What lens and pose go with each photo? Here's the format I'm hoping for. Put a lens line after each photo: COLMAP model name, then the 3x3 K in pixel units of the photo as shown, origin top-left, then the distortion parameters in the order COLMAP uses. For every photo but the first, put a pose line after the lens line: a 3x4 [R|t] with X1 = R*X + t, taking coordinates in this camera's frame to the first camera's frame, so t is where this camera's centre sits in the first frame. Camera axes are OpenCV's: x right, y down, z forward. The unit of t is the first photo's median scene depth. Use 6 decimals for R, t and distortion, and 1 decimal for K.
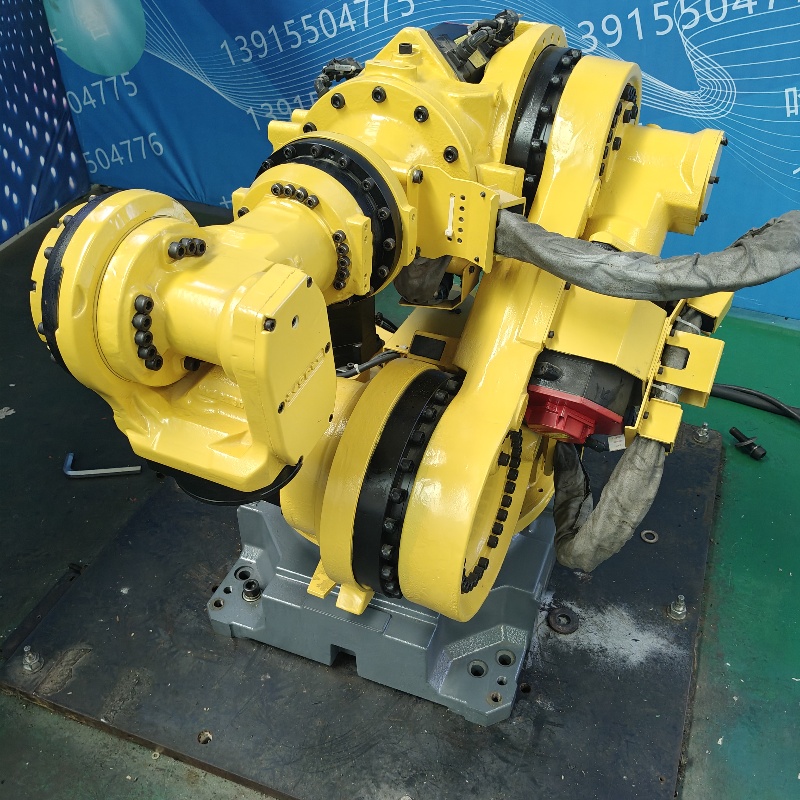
lens RADIAL K [[823.8, 0, 397.3], [0, 823.8, 421.8], [0, 0, 1]] dist [-0.024697, 0.000000]
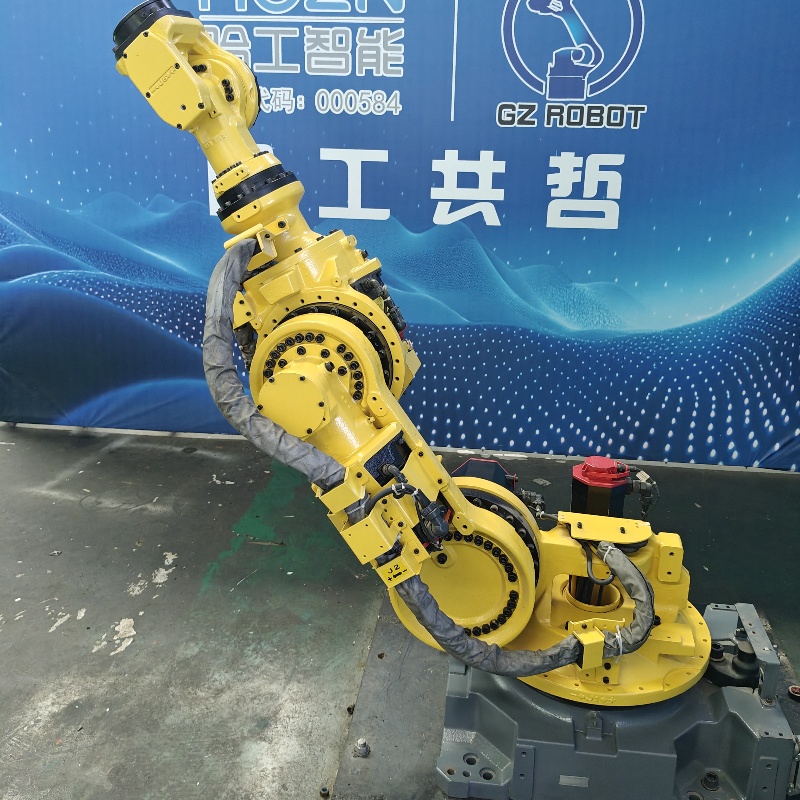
lens RADIAL K [[823.8, 0, 420.0], [0, 823.8, 345.1], [0, 0, 1]] dist [-0.024697, 0.000000]
pose [[0.245315, 0.262473, -0.933236, 1.049224], [-0.644404, 0.763342, 0.045299, -0.194029], [0.724268, 0.590268, 0.356398, 0.096195]]
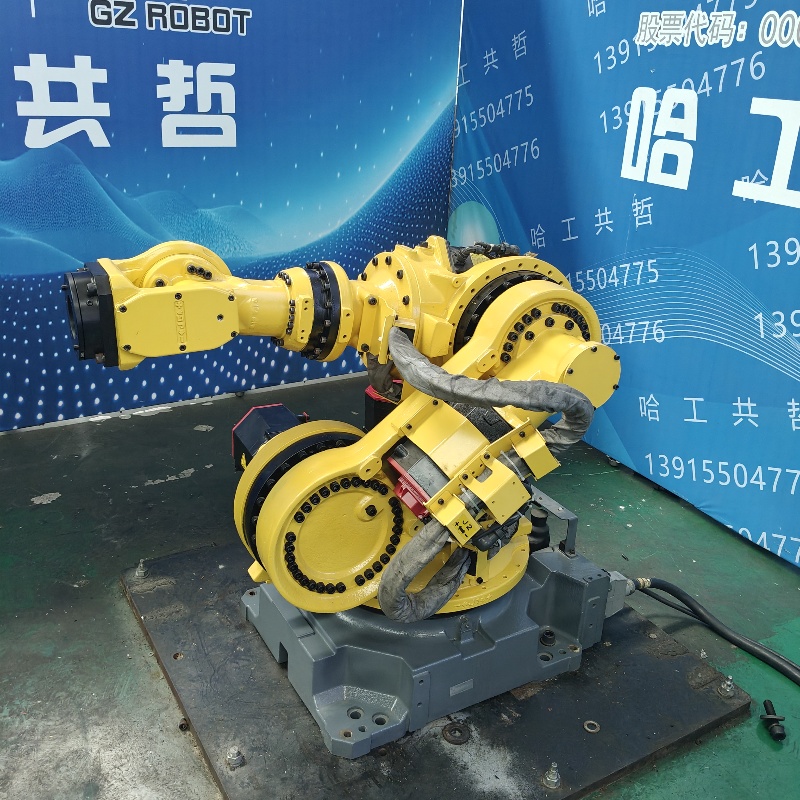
lens RADIAL K [[823.8, 0, 409.6], [0, 823.8, 373.7], [0, 0, 1]] dist [-0.024697, 0.000000]
pose [[0.788070, 0.255712, -0.559962, 0.674087], [-0.439521, 0.870624, -0.220987, 0.091652], [0.431008, 0.420269, 0.798503, -0.139756]]
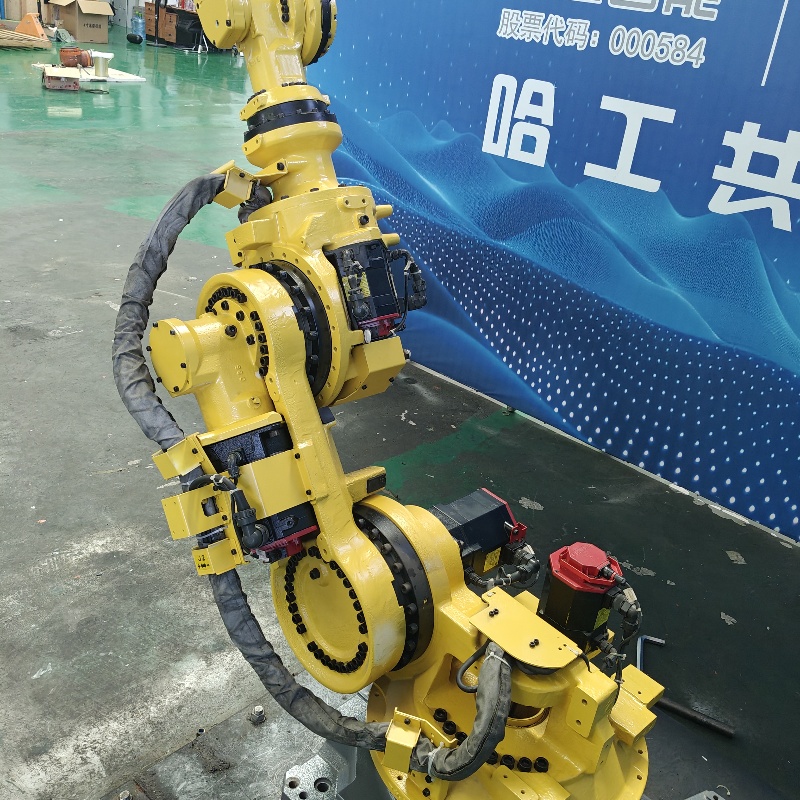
lens RADIAL K [[823.8, 0, 409.3], [0, 823.8, 396.7], [0, 0, 1]] dist [-0.024697, 0.000000]
pose [[-0.371441, 0.363937, -0.854155, 0.821683], [-0.688476, 0.509266, 0.516380, -0.651874], [0.622922, 0.779871, 0.061400, 0.533365]]
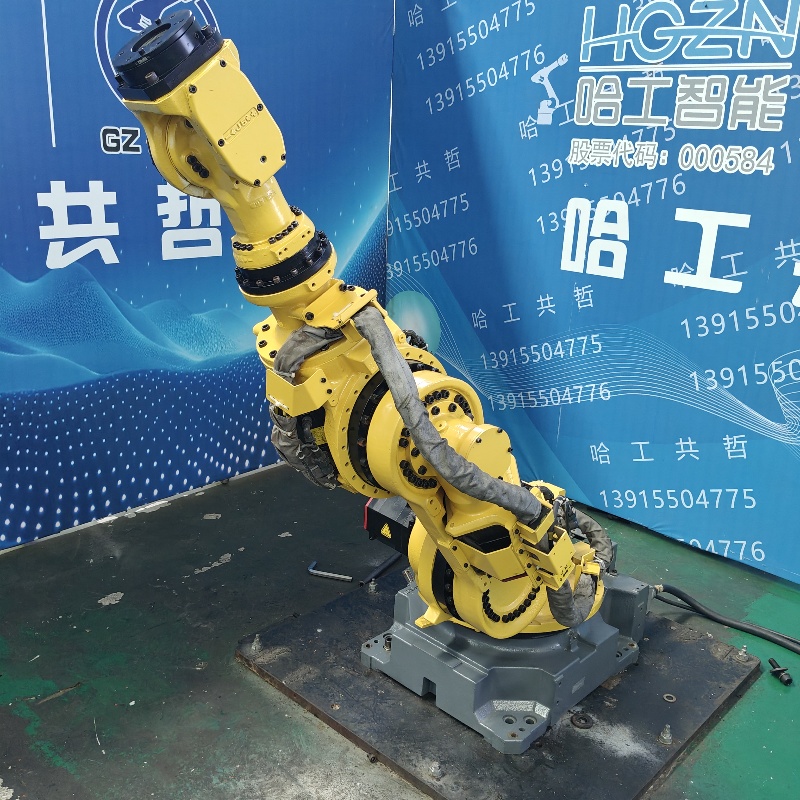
lens RADIAL K [[823.8, 0, 408.4], [0, 823.8, 403.7], [0, 0, 1]] dist [-0.024697, 0.000000]
pose [[0.925968, 0.155408, -0.344139, 0.337771], [-0.279994, 0.894072, -0.349626, 0.342553], [0.253351, 0.420099, 0.871395, -0.589290]]
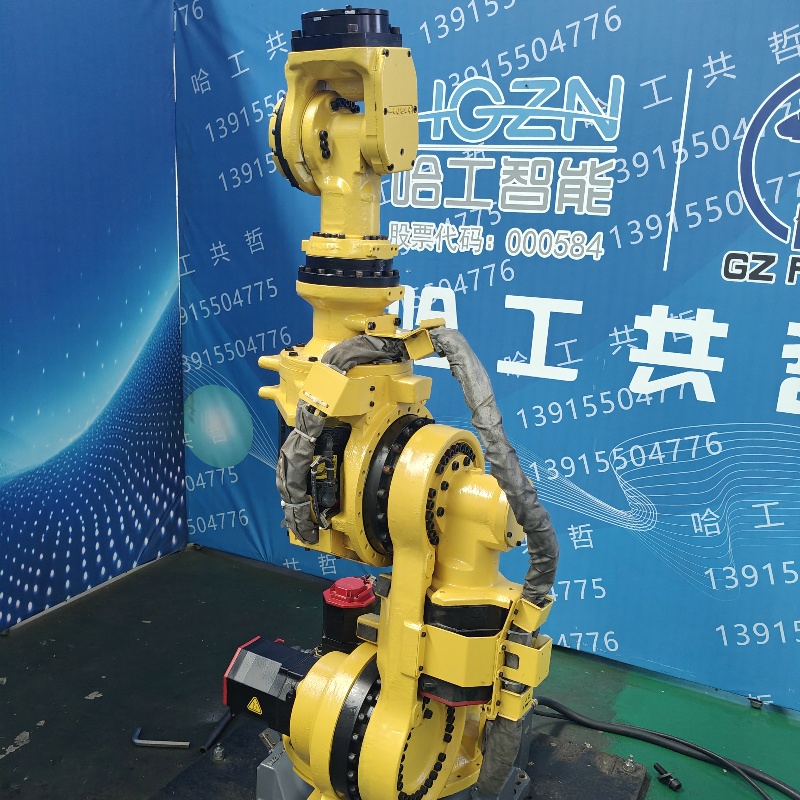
lens RADIAL K [[823.8, 0, 409.3], [0, 823.8, 442.9], [0, 0, 1]] dist [-0.024697, 0.000000]
pose [[0.994364, 0.078383, -0.071394, 0.111317], [-0.101779, 0.894332, -0.435674, 0.199950], [0.029701, 0.440485, 0.897269, -0.455208]]
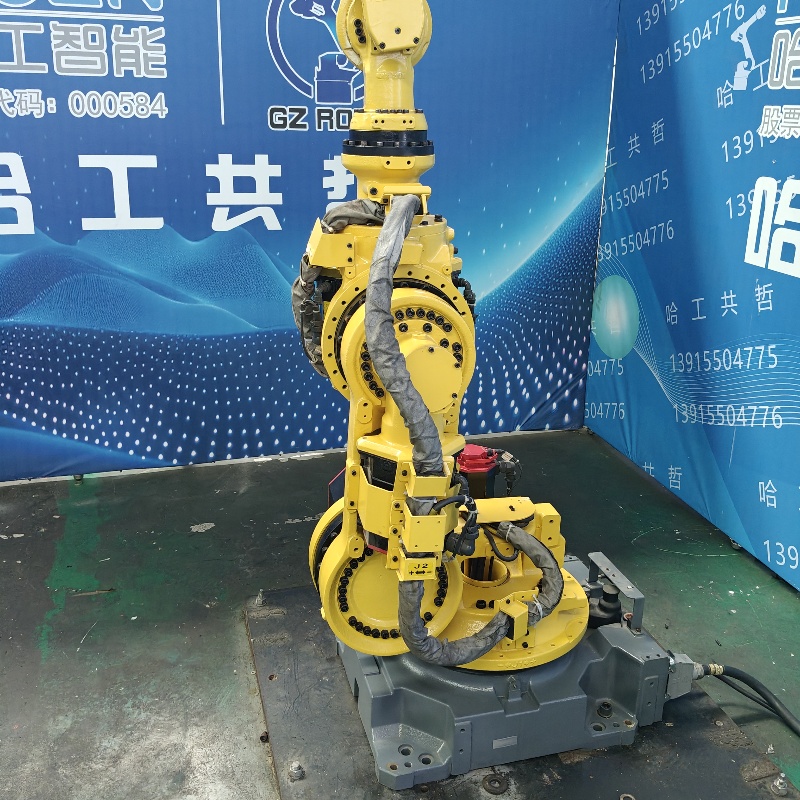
lens RADIAL K [[823.8, 0, 412.1], [0, 823.8, 358.6], [0, 0, 1]] dist [-0.024697, 0.000000]
pose [[0.606861, 0.245774, -0.755854, 0.920135], [-0.534671, 0.829884, -0.159432, -0.025454], [0.588087, 0.500887, 0.635033, -0.174566]]
